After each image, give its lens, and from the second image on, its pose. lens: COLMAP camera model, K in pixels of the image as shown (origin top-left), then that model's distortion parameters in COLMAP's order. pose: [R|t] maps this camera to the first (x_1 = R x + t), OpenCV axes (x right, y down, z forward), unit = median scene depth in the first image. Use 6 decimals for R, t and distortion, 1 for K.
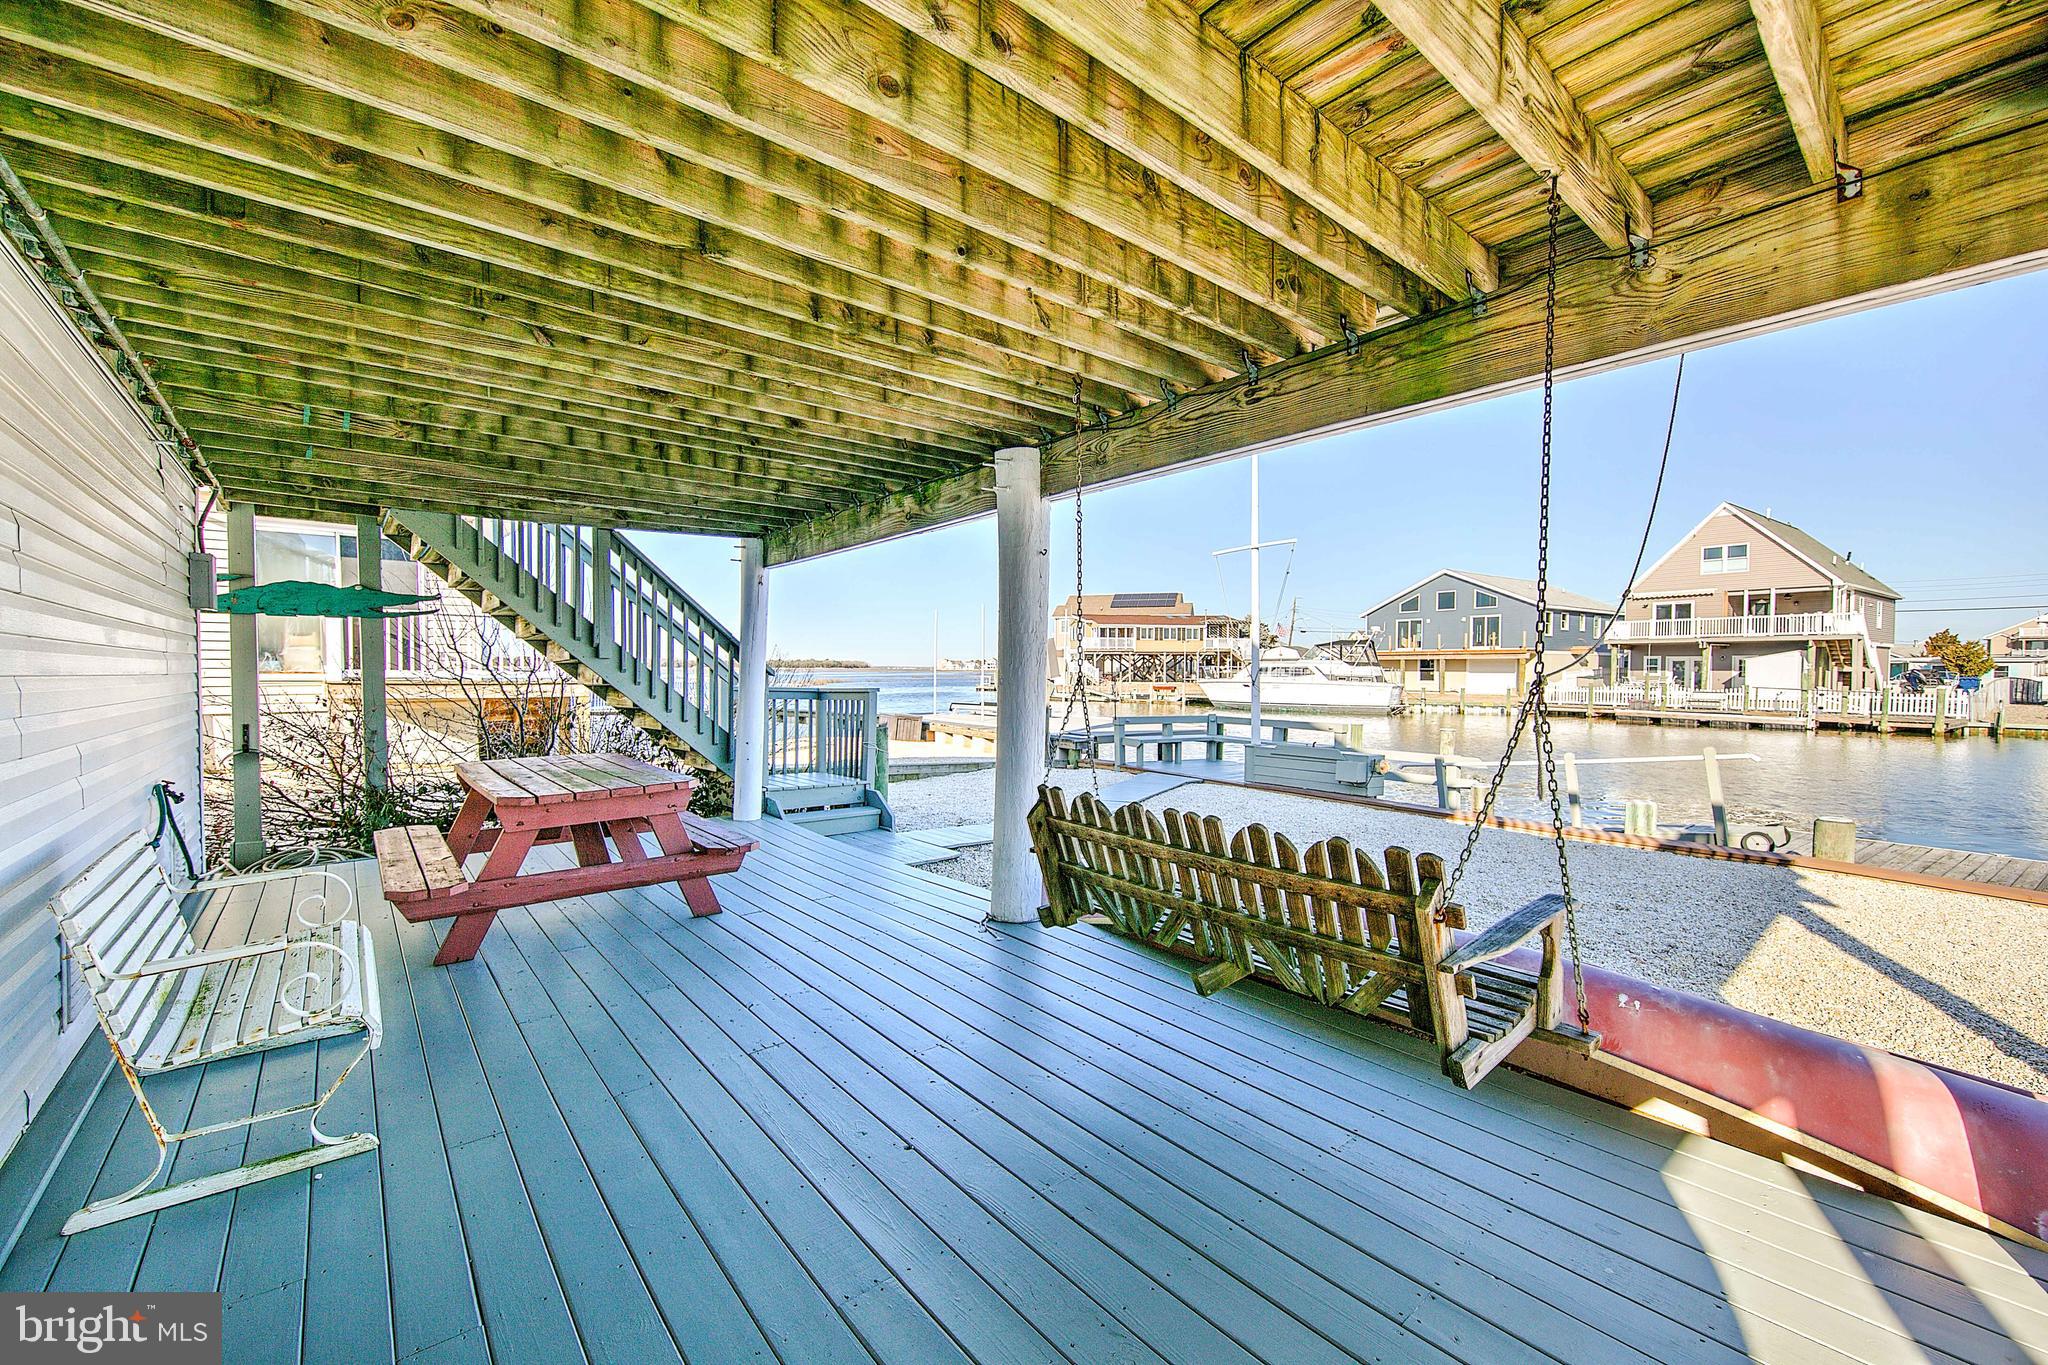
lens RADIAL K [[815.5, 0, 1028.8], [0, 815.5, 690.9], [0, 0, 1]] dist [0.012398, -0.006382]
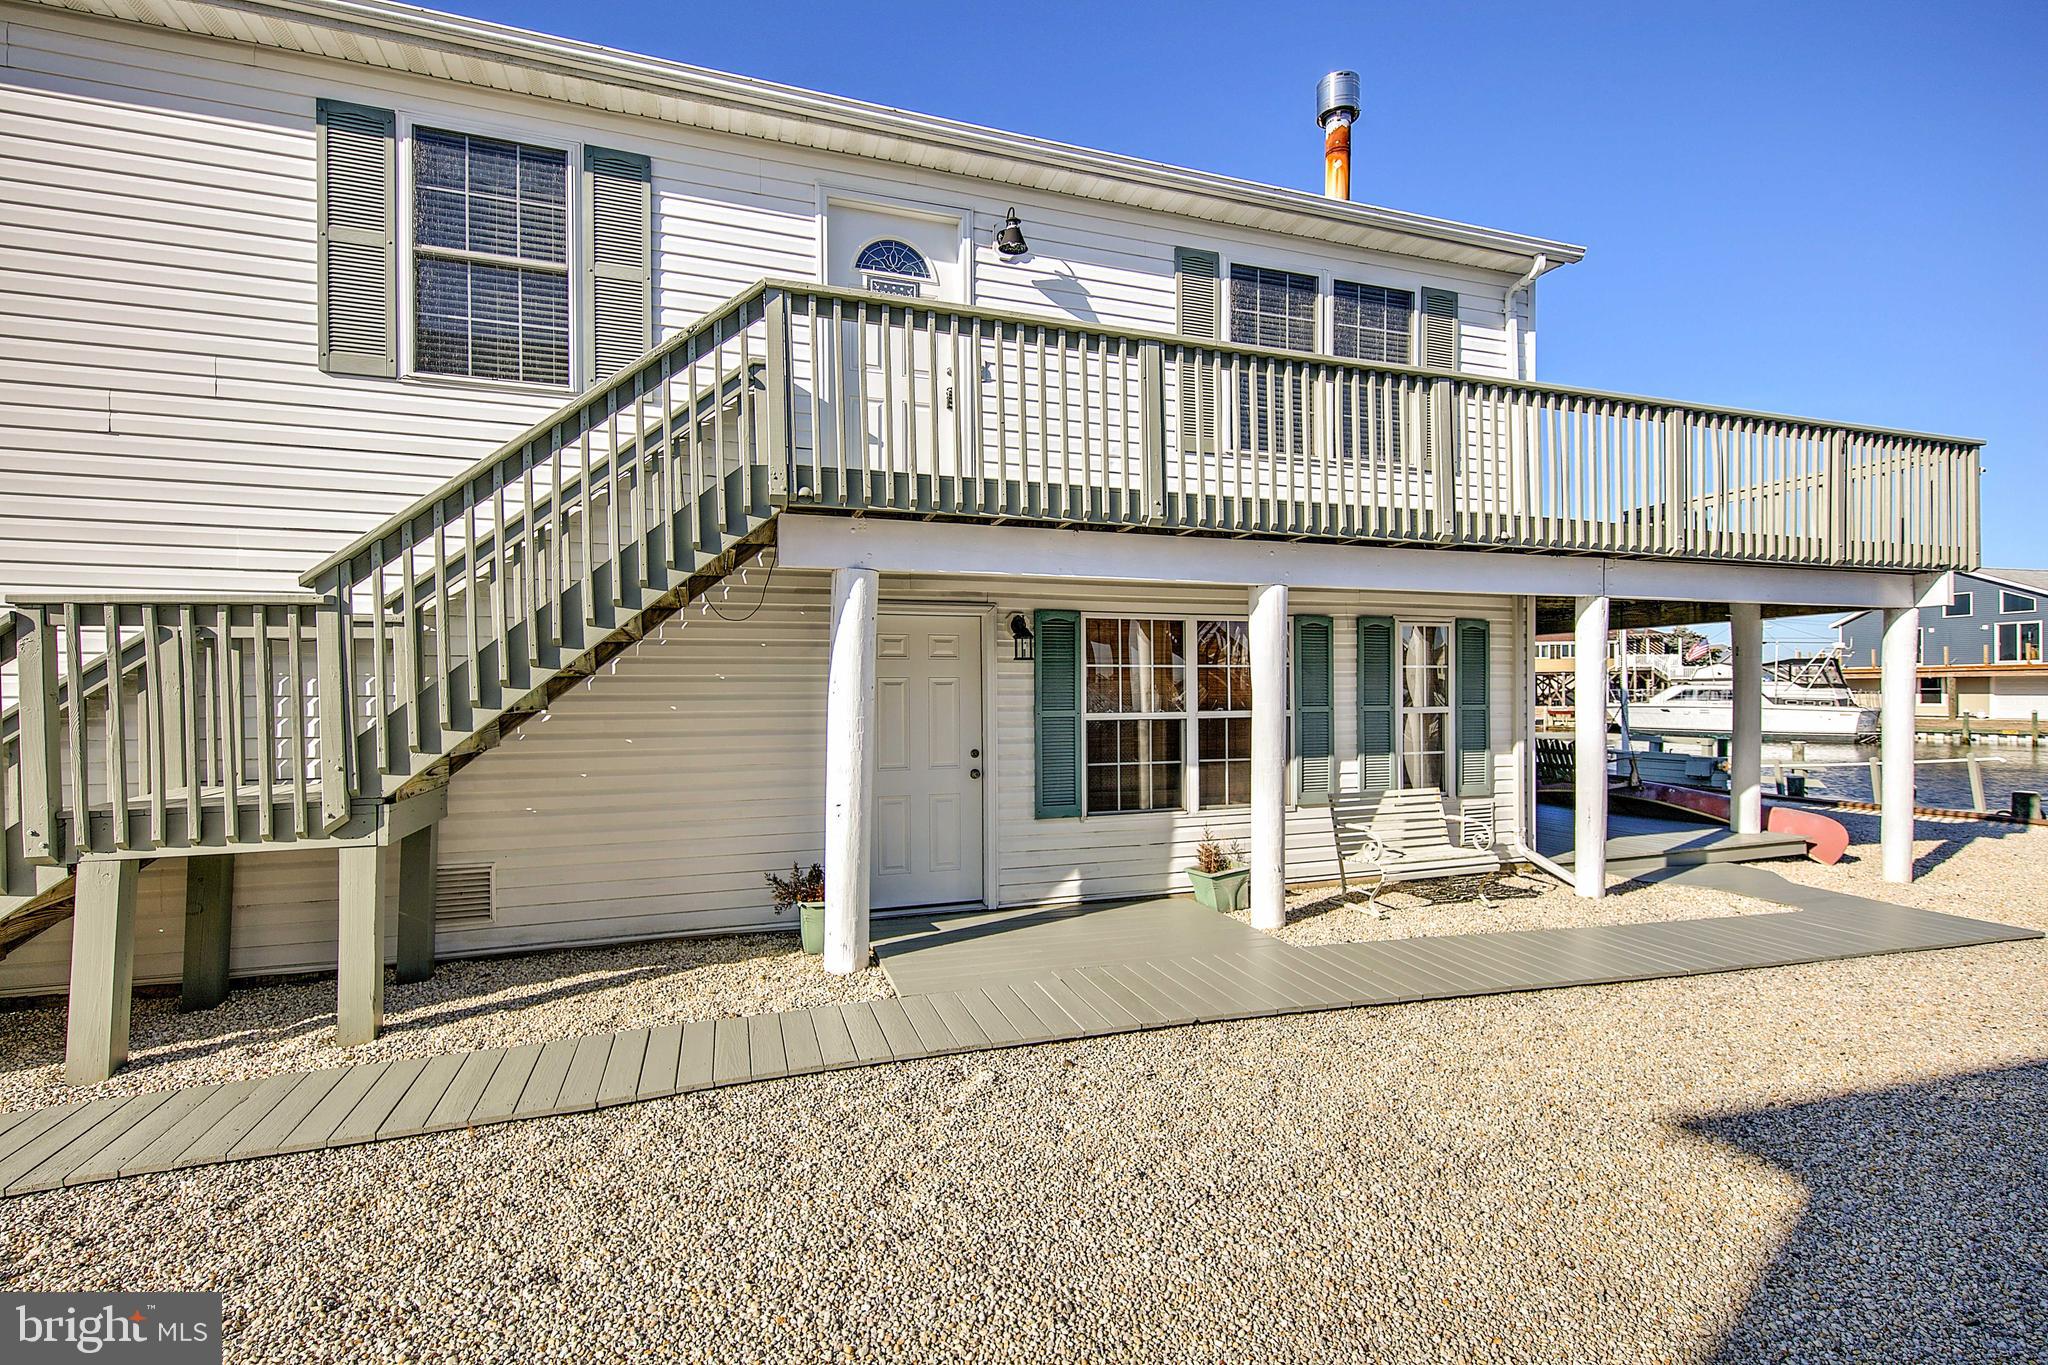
lens RADIAL K [[924.6, 0, 1028.9], [0, 924.6, 690.8], [0, 0, 1]] dist [0.016373, -0.008326]
pose [[0.934521, -0.012808, -0.355676, -0.030300], [0.001943, 0.999521, -0.030888, 0.002198], [0.355901, 0.028175, 0.934099, -0.237688]]
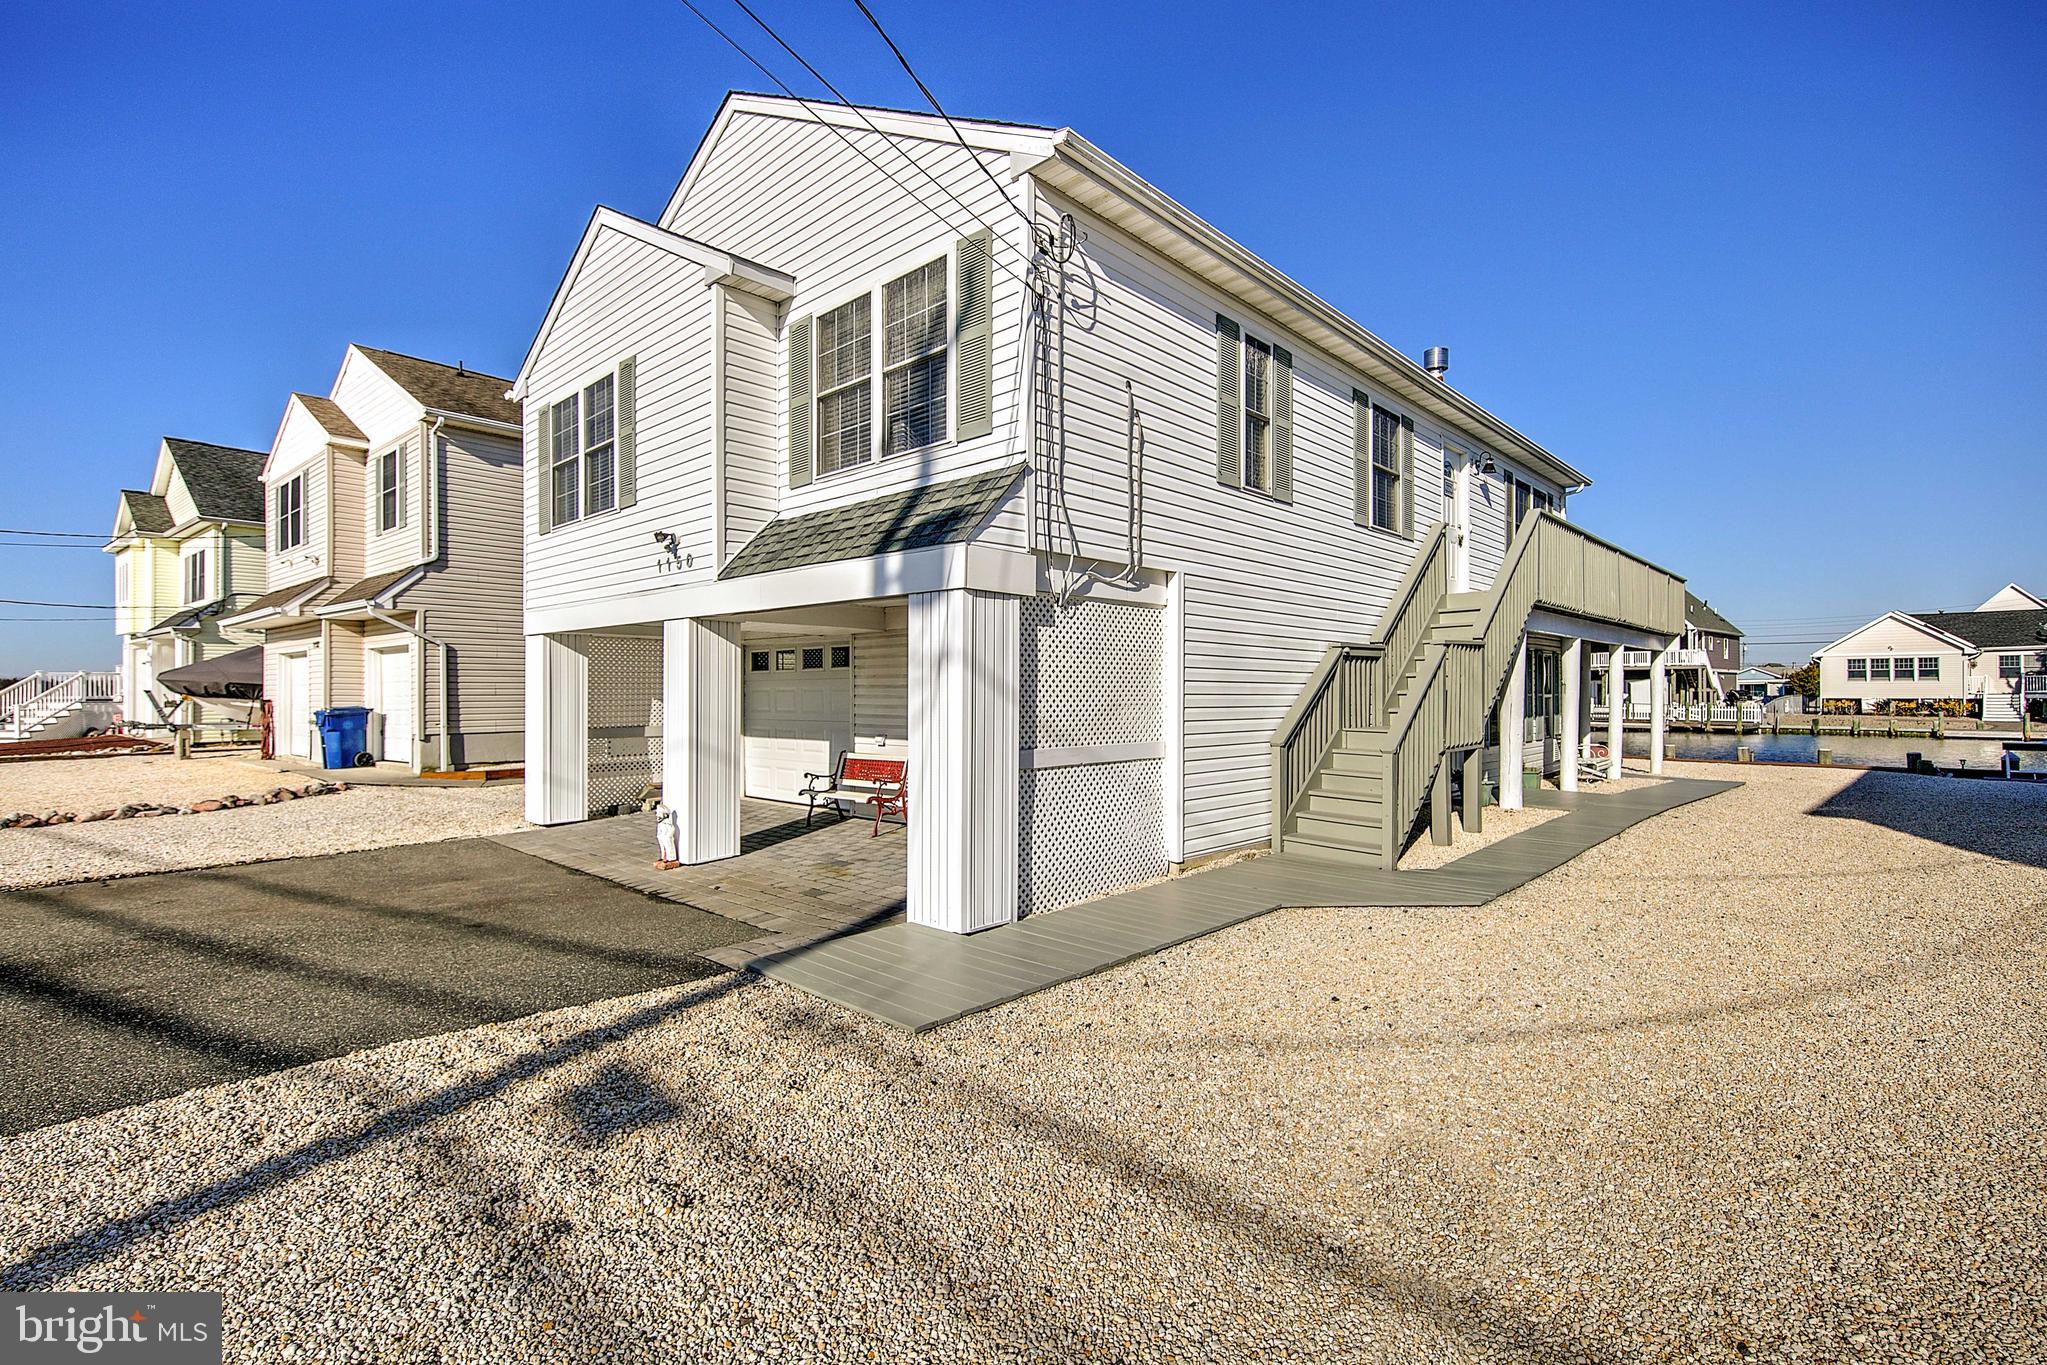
lens RADIAL K [[924.2, 0, 1028.4], [0, 924.2, 690.8], [0, 0, 1]] dist [0.016373, -0.008326]
pose [[0.993278, -0.002941, 0.115718, -0.276835], [0.006282, 0.999573, -0.028524, 0.011655], [-0.115585, 0.029059, 0.992872, -0.386200]]
